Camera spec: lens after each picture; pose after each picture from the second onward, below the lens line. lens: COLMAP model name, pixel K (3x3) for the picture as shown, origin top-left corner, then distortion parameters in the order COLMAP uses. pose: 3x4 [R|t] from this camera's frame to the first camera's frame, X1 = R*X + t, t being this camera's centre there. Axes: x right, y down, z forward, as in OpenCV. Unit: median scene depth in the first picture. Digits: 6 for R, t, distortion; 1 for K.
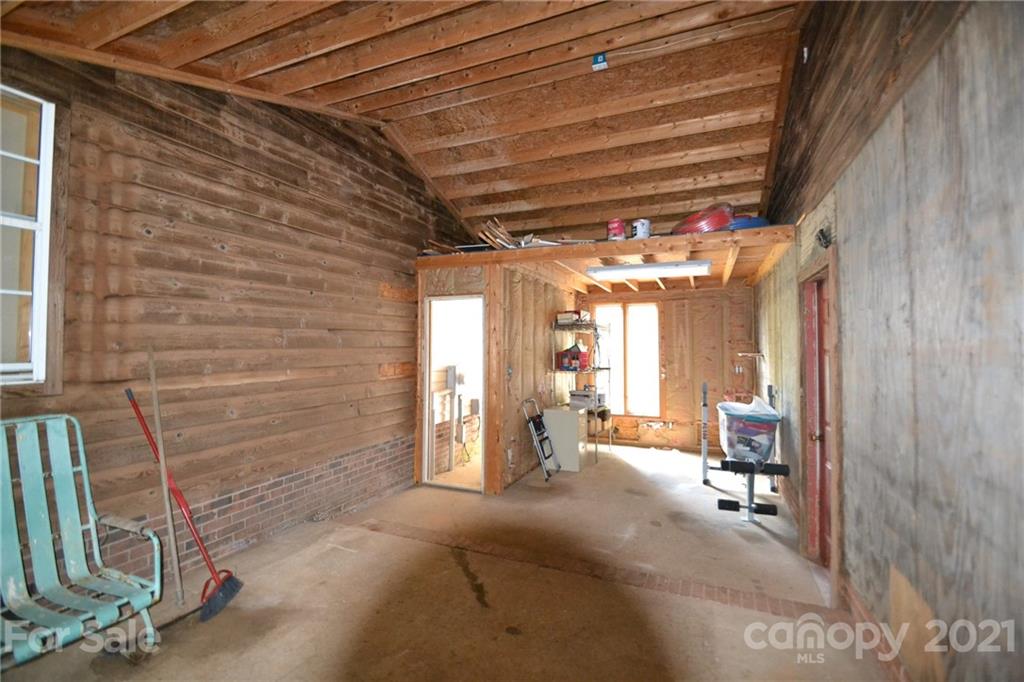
lens RADIAL K [[456.5, 0, 511.8], [0, 456.5, 339.6], [0, 0, 1]] dist [0.001710, -0.004293]
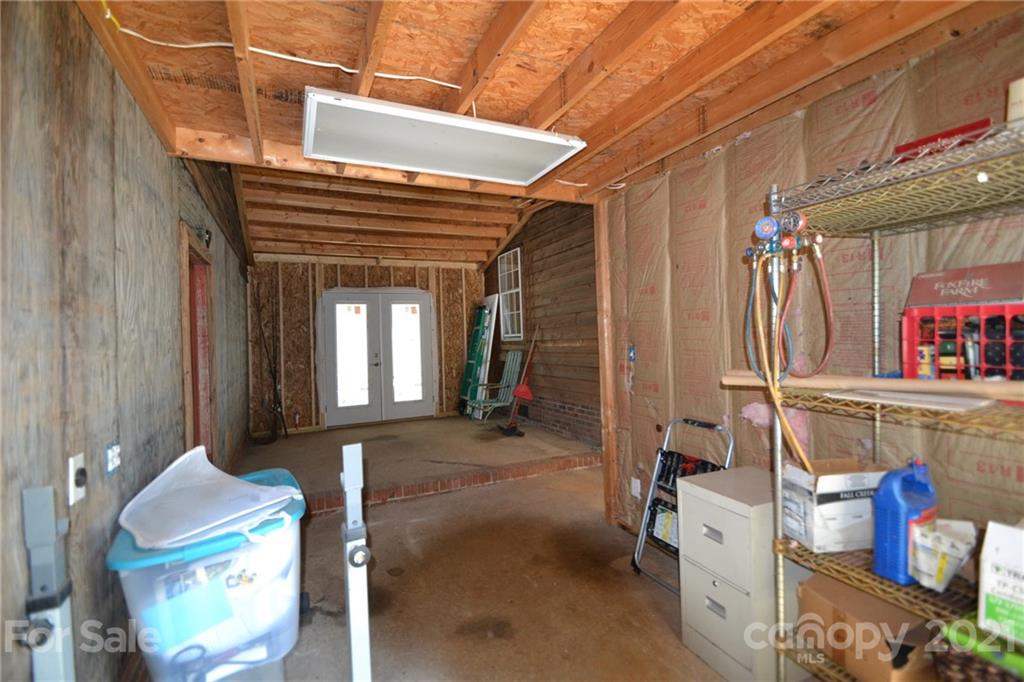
lens RADIAL K [[456.5, 0, 512.3], [0, 456.5, 339.2], [0, 0, 1]] dist [0.001710, -0.004293]
pose [[-0.654036, 0.020048, -0.756198, 0.973702], [0.035996, 0.999341, -0.004639, 0.073974], [0.755606, -0.030254, -0.654327, 2.158867]]
